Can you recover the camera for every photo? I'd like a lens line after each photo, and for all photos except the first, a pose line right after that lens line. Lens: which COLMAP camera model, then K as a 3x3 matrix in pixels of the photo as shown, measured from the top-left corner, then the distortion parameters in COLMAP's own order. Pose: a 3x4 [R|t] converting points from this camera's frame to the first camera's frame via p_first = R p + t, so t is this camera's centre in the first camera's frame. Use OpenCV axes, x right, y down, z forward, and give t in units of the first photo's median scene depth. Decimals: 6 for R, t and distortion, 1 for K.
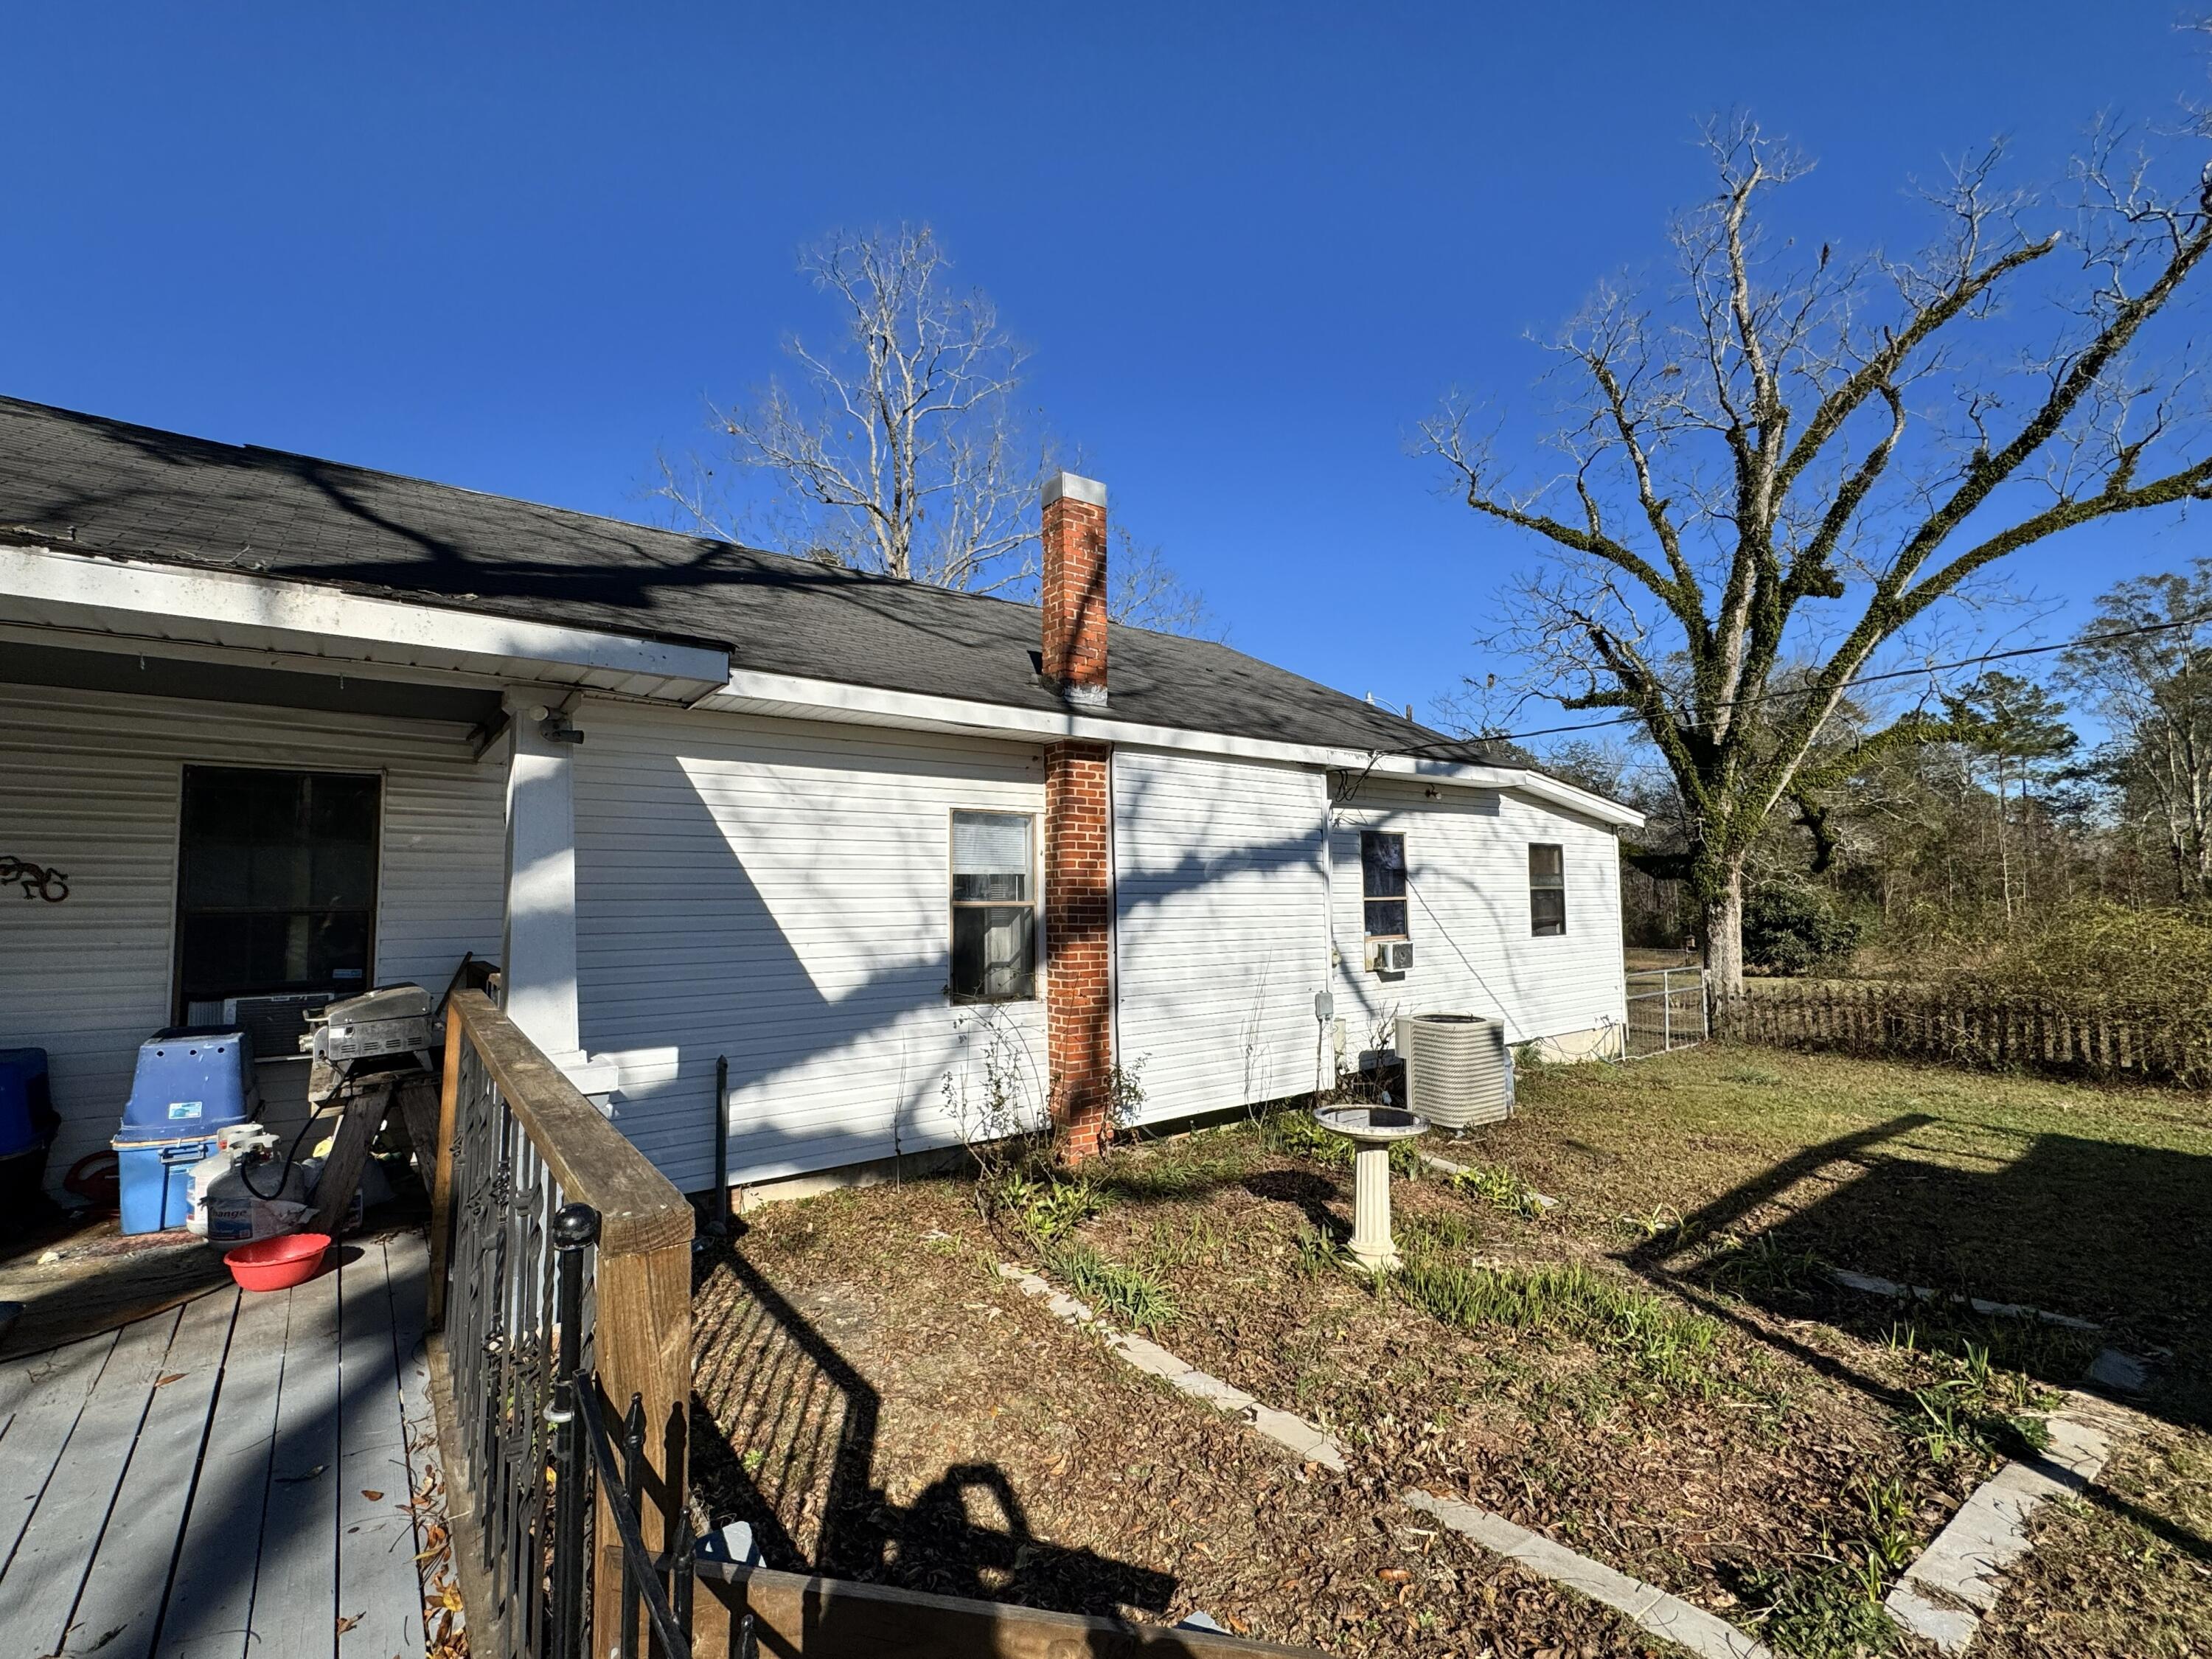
lens RADIAL K [[877.1, 0, 1106.0], [0, 877.1, 829.5], [0, 0, 1]] dist [0.002330, 0.000236]
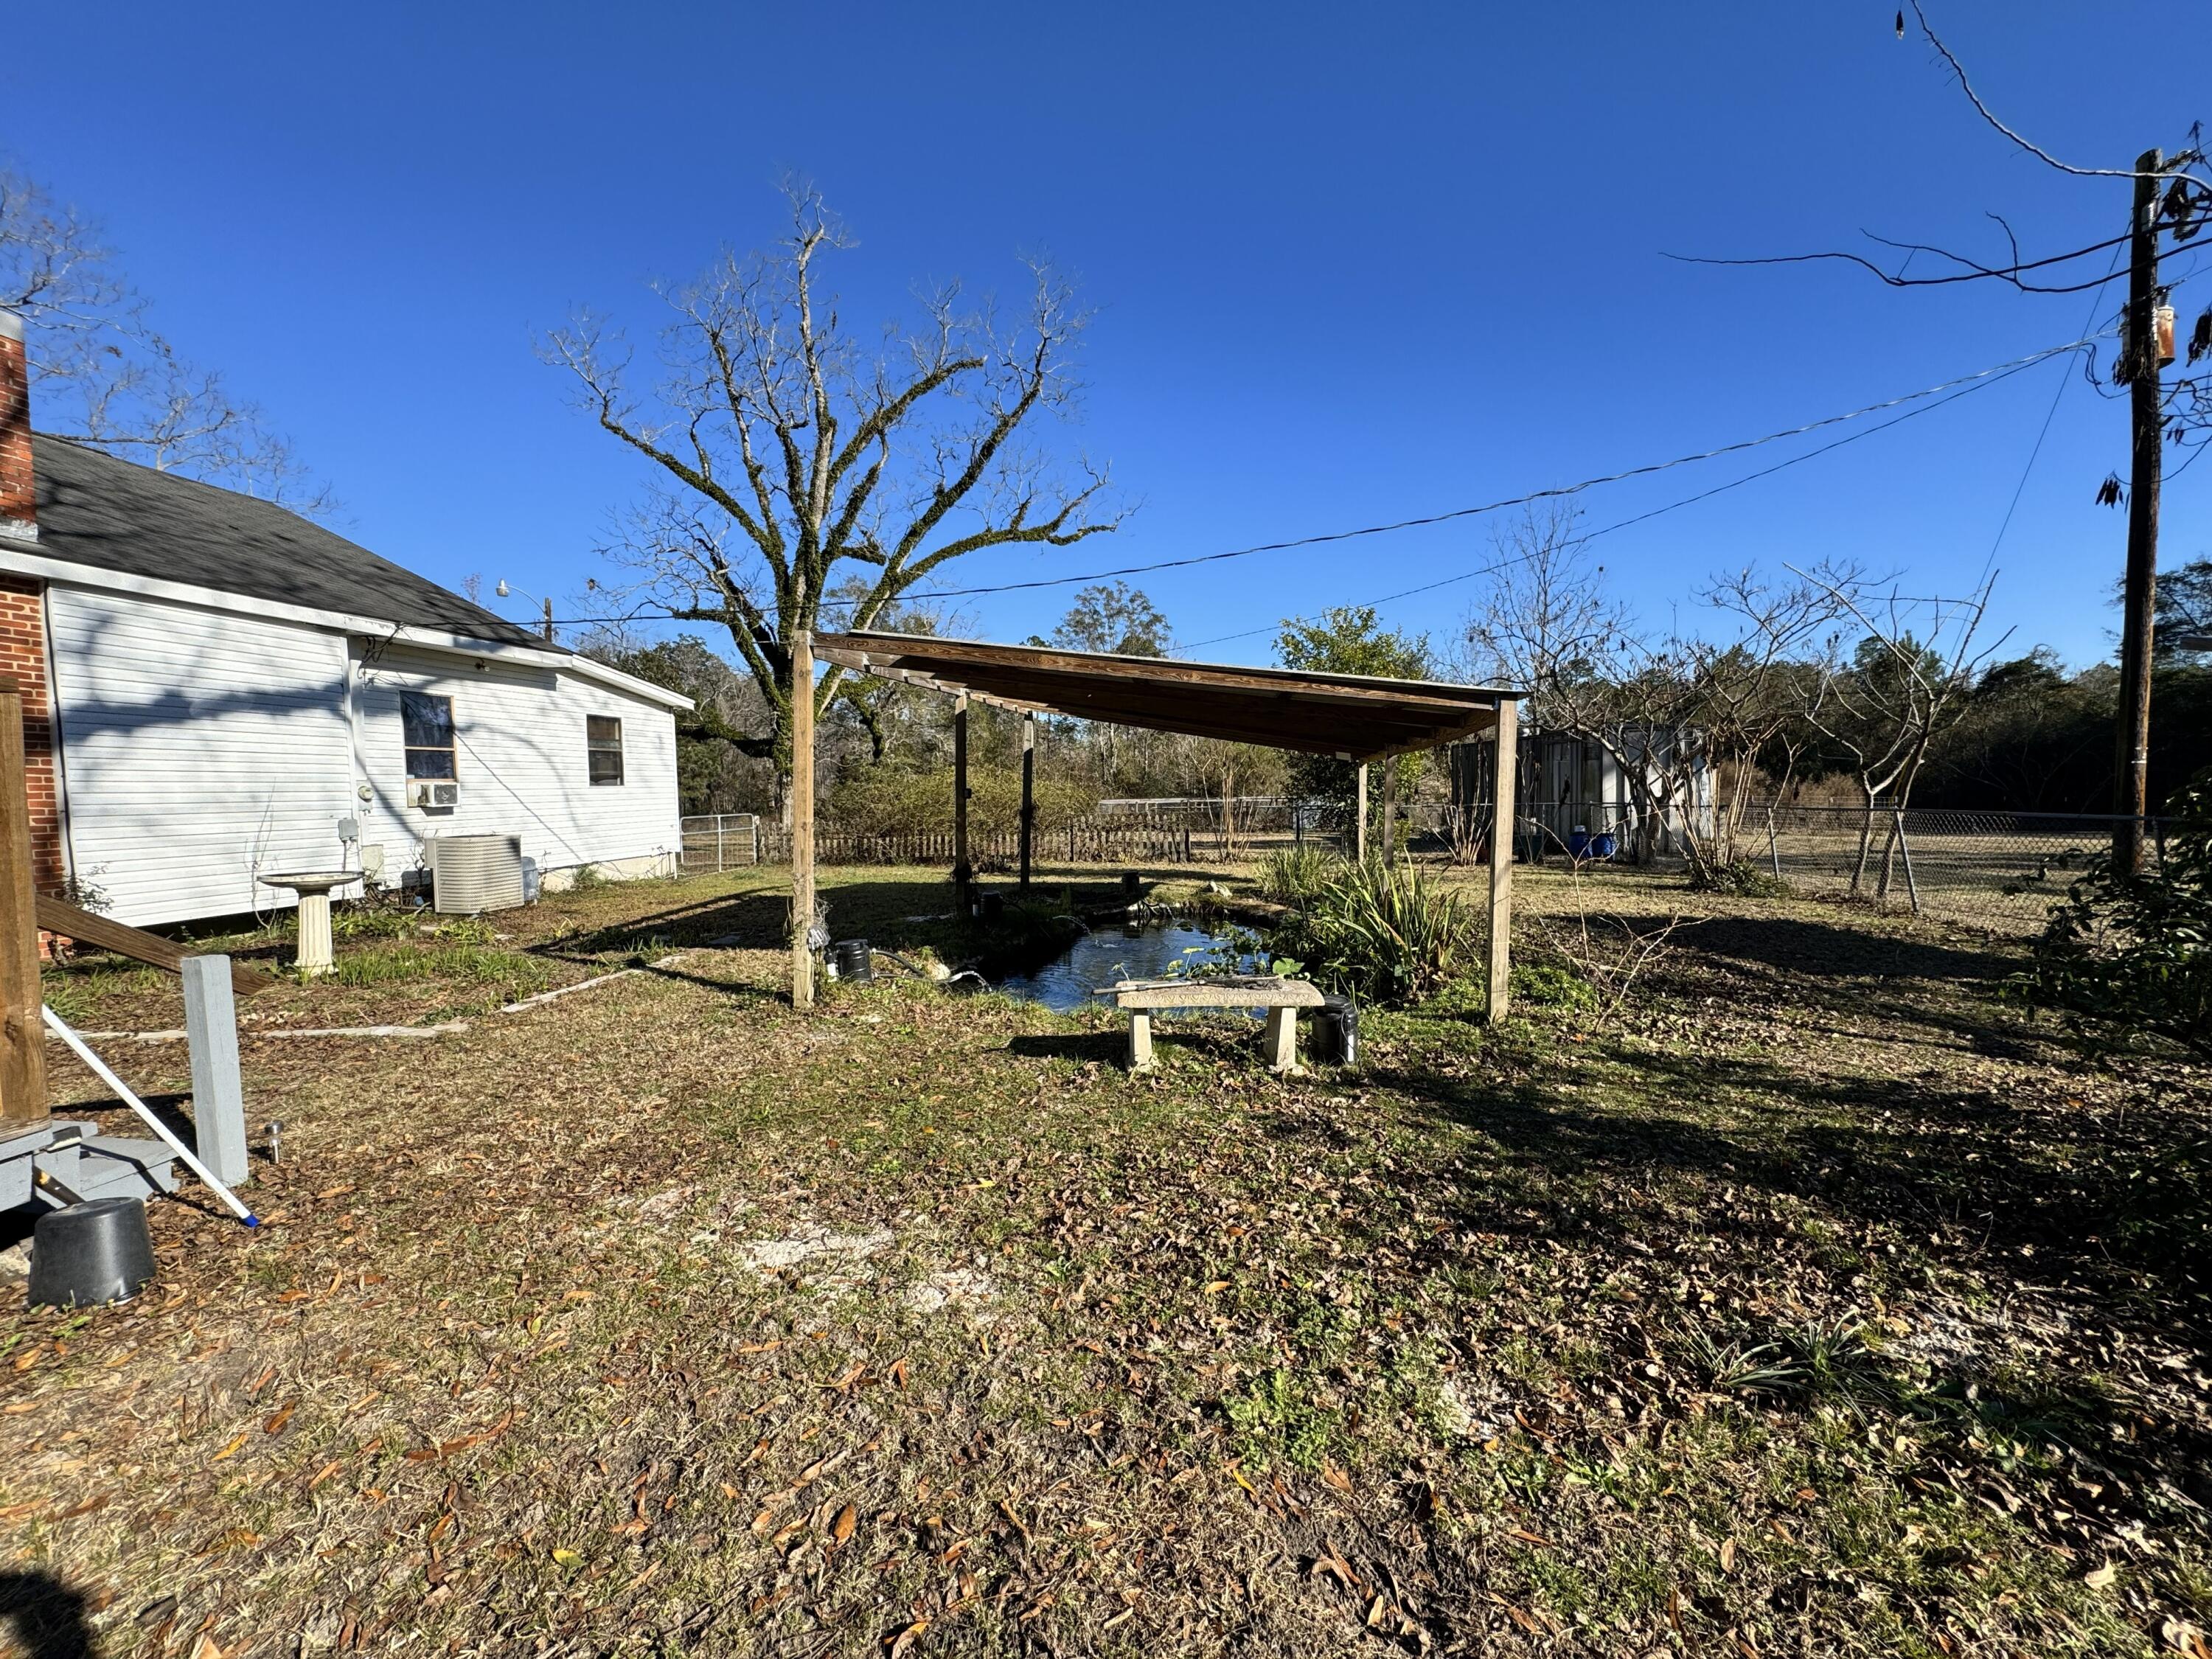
lens RADIAL K [[877.1, 0, 1106.0], [0, 877.1, 829.5], [0, 0, 1]] dist [0.002330, 0.000236]
pose [[0.721067, -0.035437, 0.691958, 0.140199], [-0.031842, 0.995941, 0.084187, 0.055702], [-0.692133, -0.082738, 0.717012, -0.516059]]
